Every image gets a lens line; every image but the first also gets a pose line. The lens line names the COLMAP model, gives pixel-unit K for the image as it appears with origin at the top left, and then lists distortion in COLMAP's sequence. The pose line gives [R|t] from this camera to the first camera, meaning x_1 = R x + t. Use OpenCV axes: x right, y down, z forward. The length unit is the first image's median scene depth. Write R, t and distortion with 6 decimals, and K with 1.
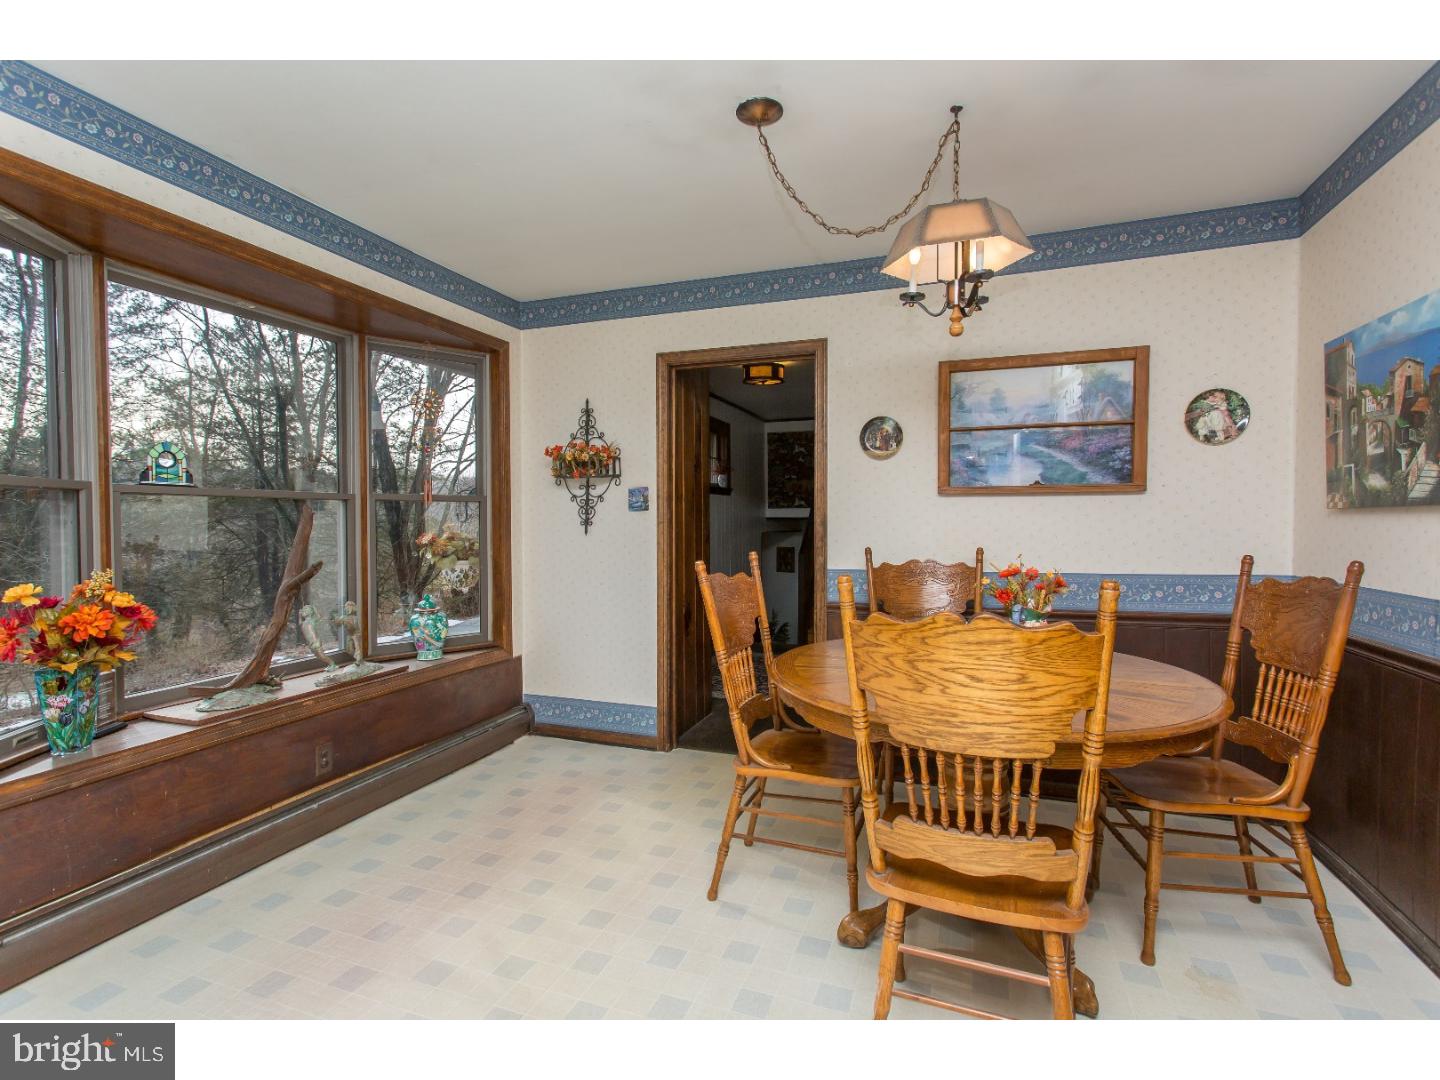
lens RADIAL K [[677.2, 0, 714.8], [0, 677.2, 536.8], [0, 0, 1]] dist [0.000025, 0.000473]
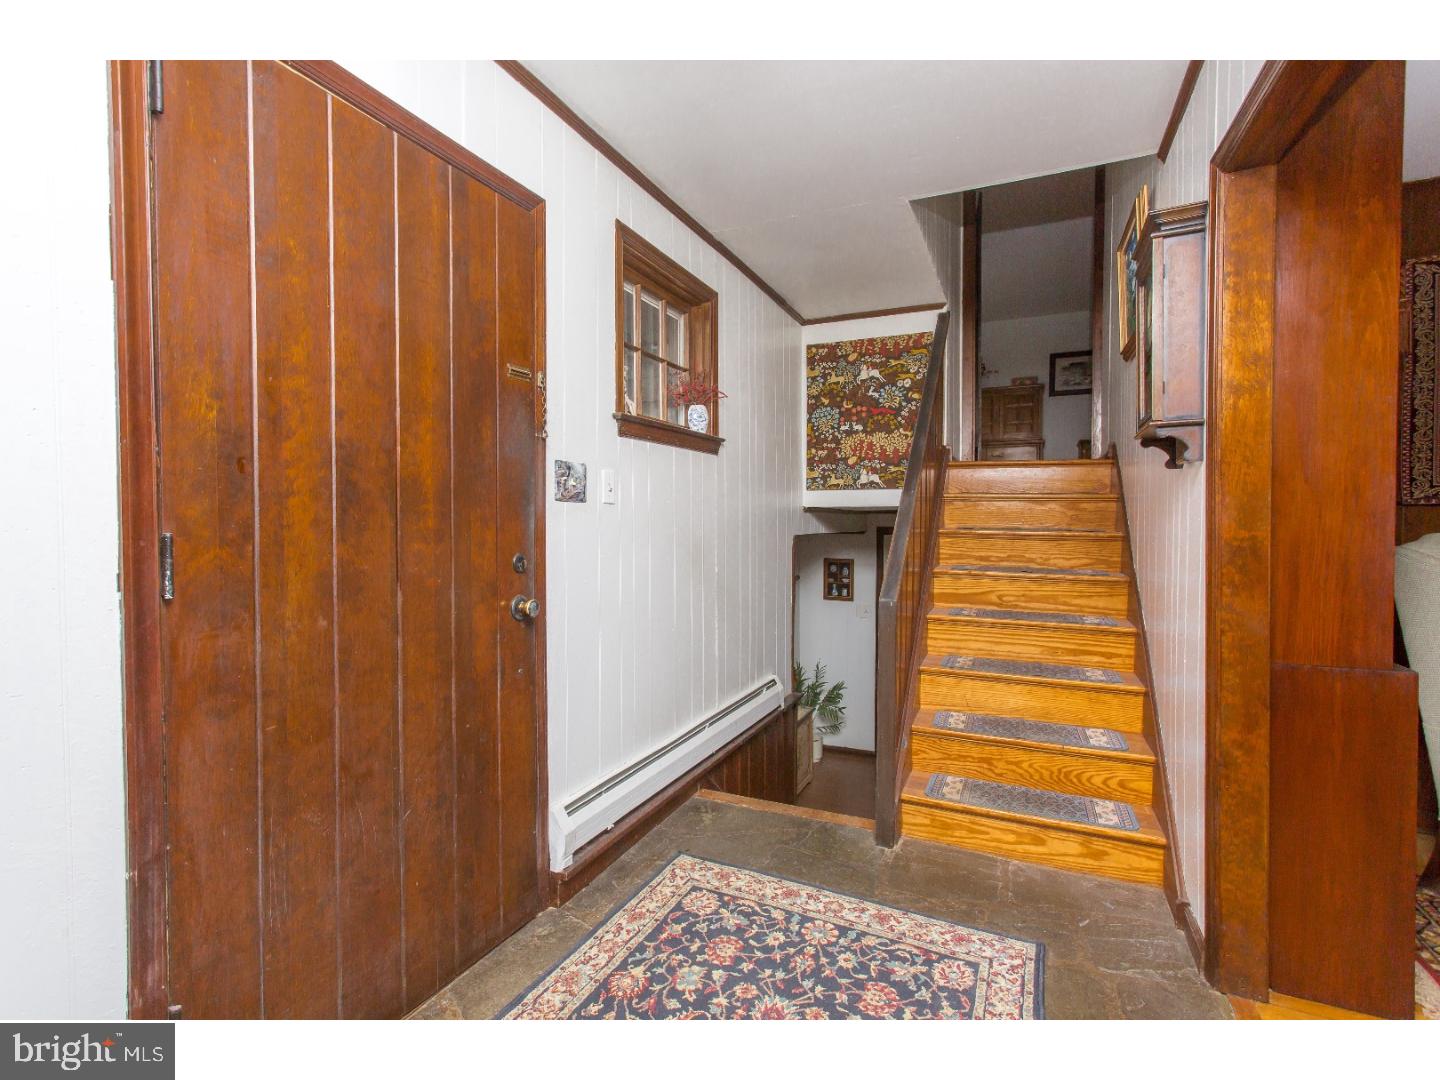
lens RADIAL K [[677.2, 0, 714.8], [0, 677.2, 536.8], [0, 0, 1]] dist [0.000025, 0.000473]
pose [[0.997352, 0.005678, -0.072498, 0.046755], [-0.005500, 0.999981, 0.002659, -0.007538], [0.072512, -0.002253, 0.997365, 0.483641]]
